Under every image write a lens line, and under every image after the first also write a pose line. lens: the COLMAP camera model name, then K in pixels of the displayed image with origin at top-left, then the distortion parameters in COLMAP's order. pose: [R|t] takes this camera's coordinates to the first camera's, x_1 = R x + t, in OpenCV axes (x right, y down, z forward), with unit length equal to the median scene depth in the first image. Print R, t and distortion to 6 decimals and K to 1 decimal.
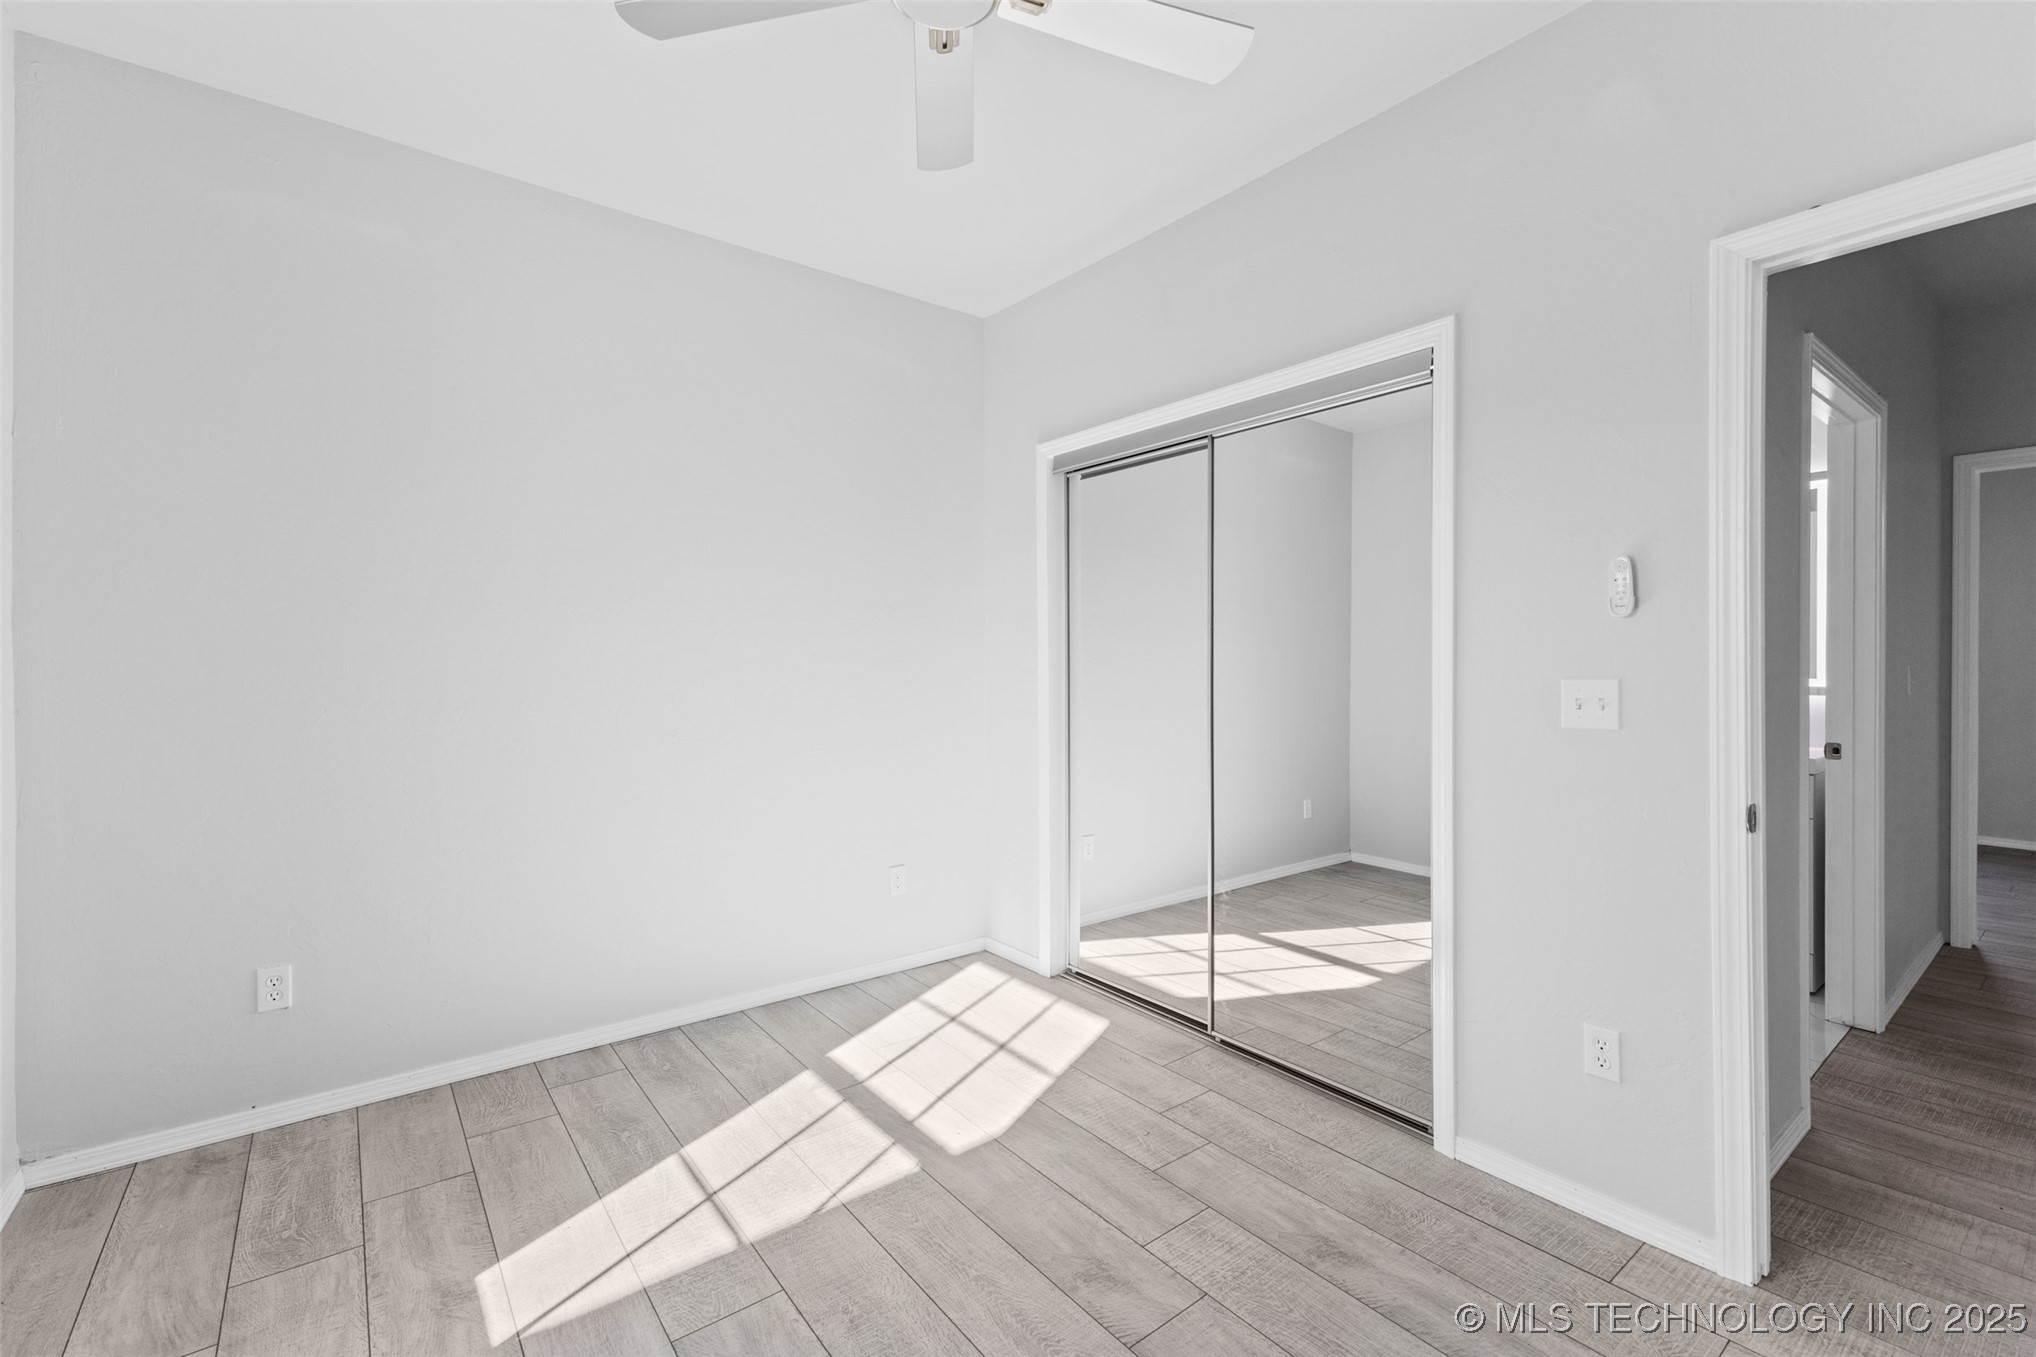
lens RADIAL K [[885.9, 0, 1027.0], [0, 885.9, 663.8], [0, 0, 1]] dist [0.002458, -0.000513]
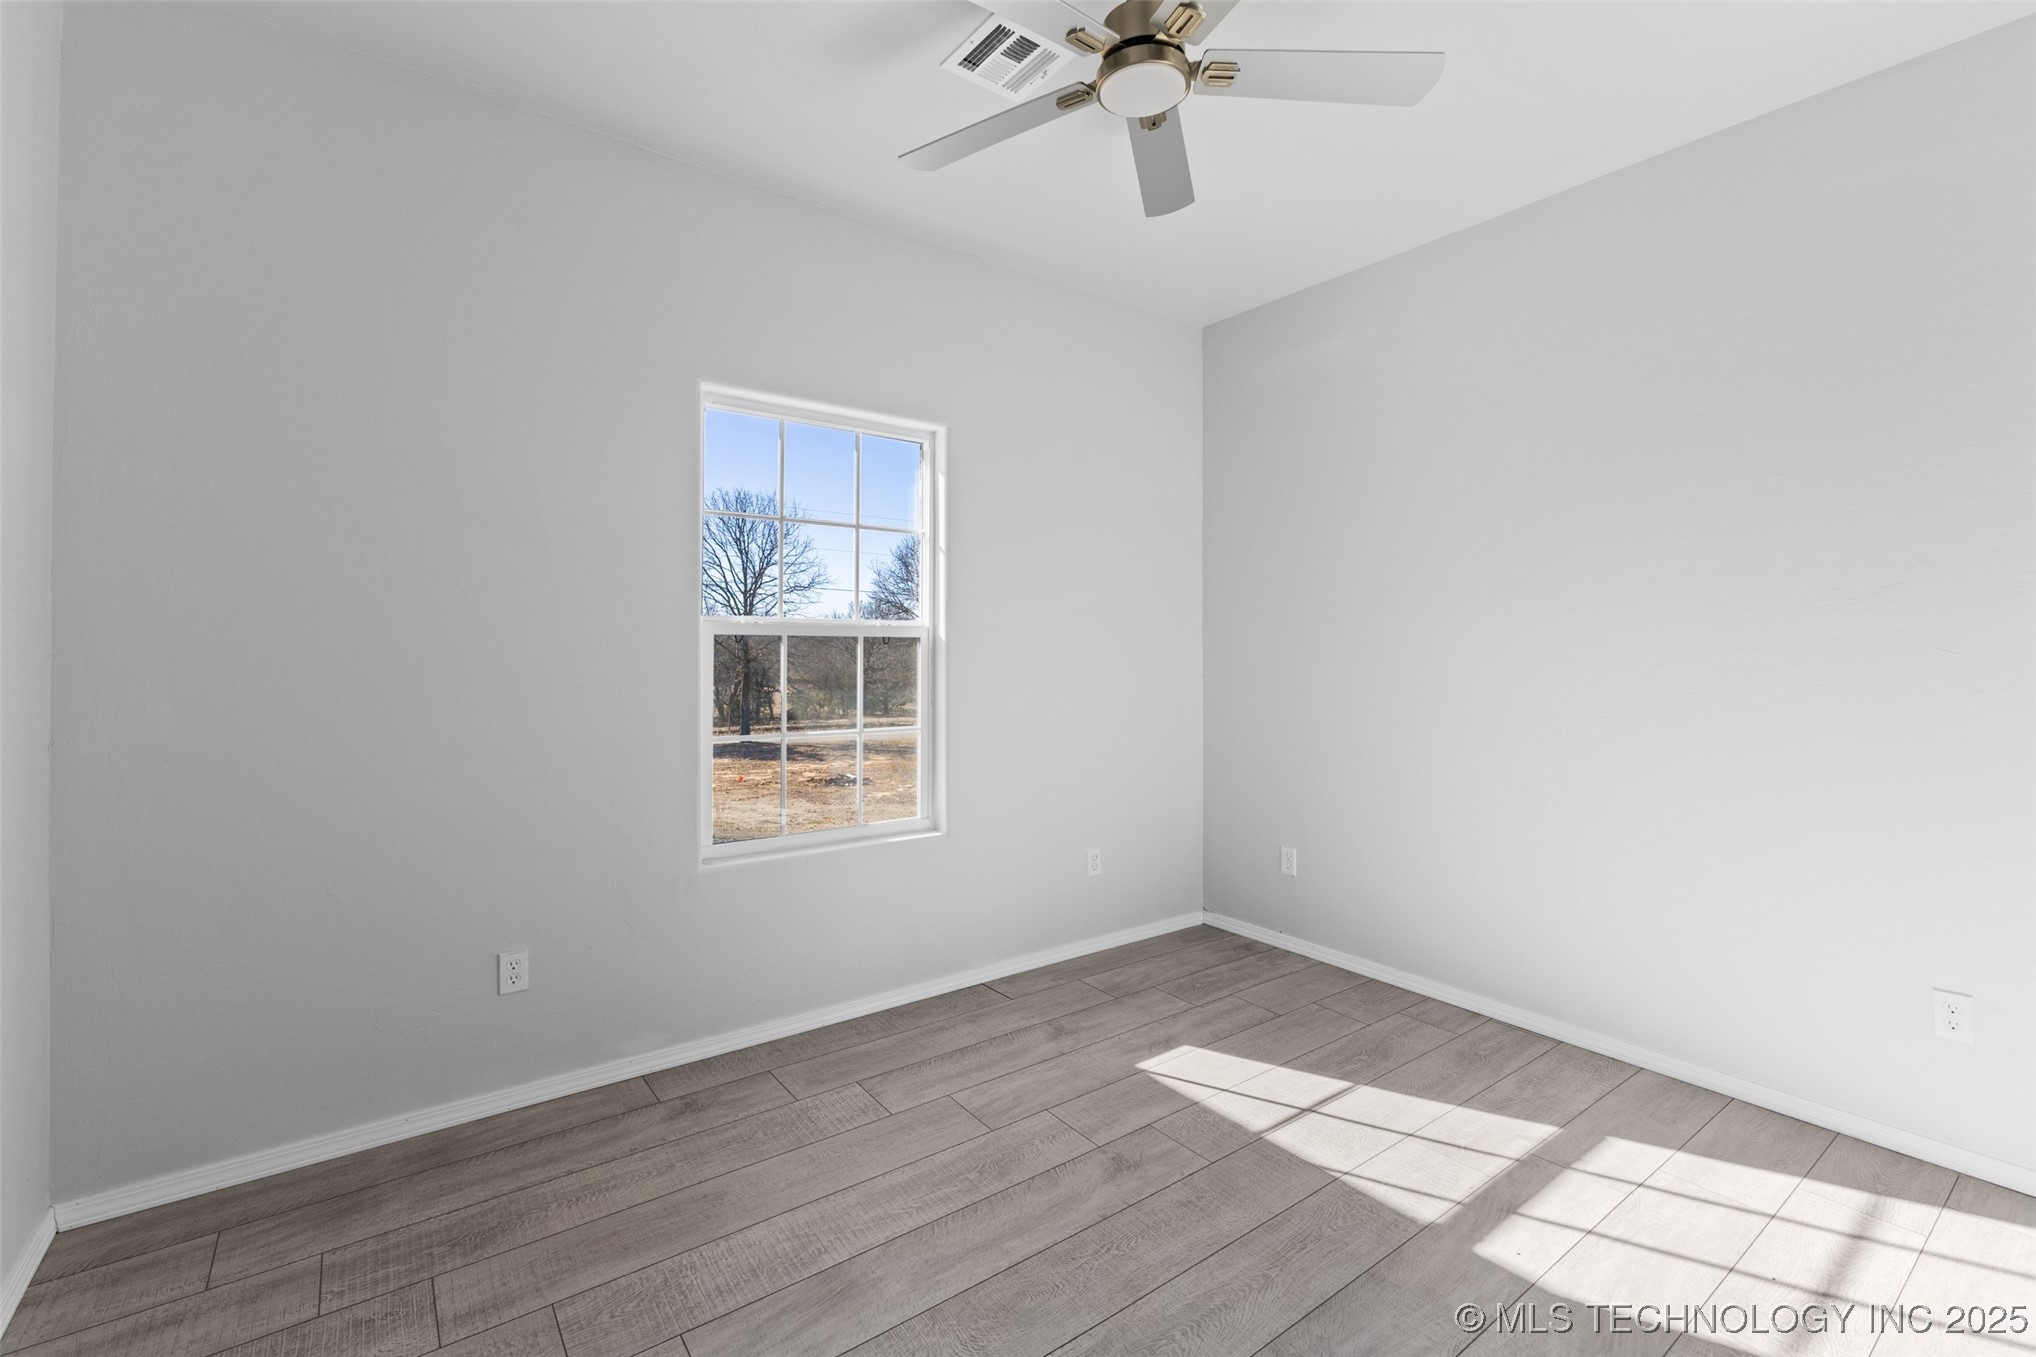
lens RADIAL K [[885.9, 0, 1027.0], [0, 885.9, 663.8], [0, 0, 1]] dist [0.002458, -0.000513]
pose [[-0.025186, 0.013932, -0.999586, 0.748479], [-0.013616, 0.999805, 0.014278, 0.004995], [0.999590, 0.013970, -0.024992, 0.610257]]
